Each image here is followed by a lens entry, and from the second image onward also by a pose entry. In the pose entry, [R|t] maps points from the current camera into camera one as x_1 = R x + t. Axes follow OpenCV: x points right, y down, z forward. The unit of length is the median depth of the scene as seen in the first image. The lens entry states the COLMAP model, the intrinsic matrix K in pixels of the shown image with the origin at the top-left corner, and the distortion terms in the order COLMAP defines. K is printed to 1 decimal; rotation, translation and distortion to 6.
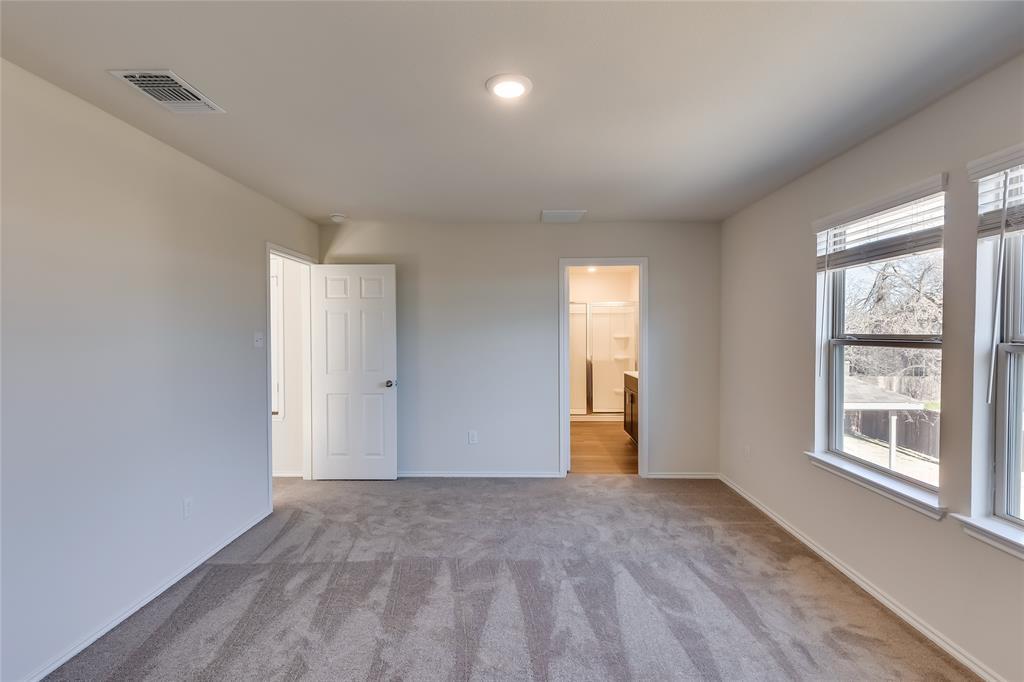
lens RADIAL K [[461.2, 0, 512.0], [0, 461.2, 342.7], [0, 0, 1]] dist [0.005375, 0.000128]
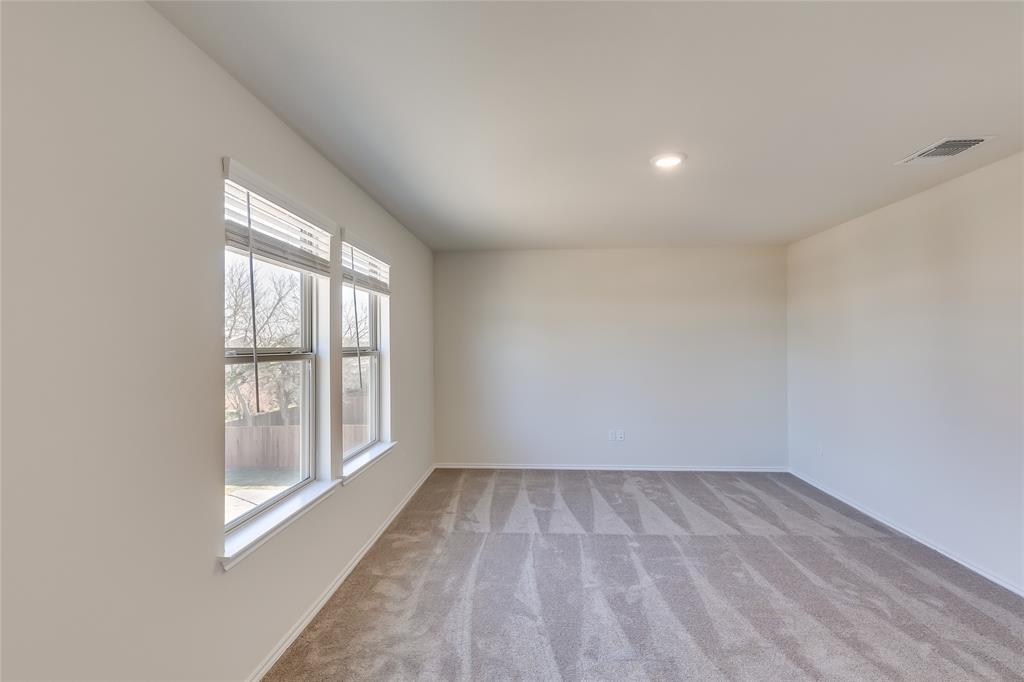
lens RADIAL K [[461.2, 0, 512.0], [0, 461.2, 342.7], [0, 0, 1]] dist [0.005375, 0.000128]
pose [[-0.999767, 0.003421, 0.021321, 0.299270], [0.003904, 0.999736, 0.022646, -0.042002], [-0.021238, 0.022724, -0.999516, 1.681844]]
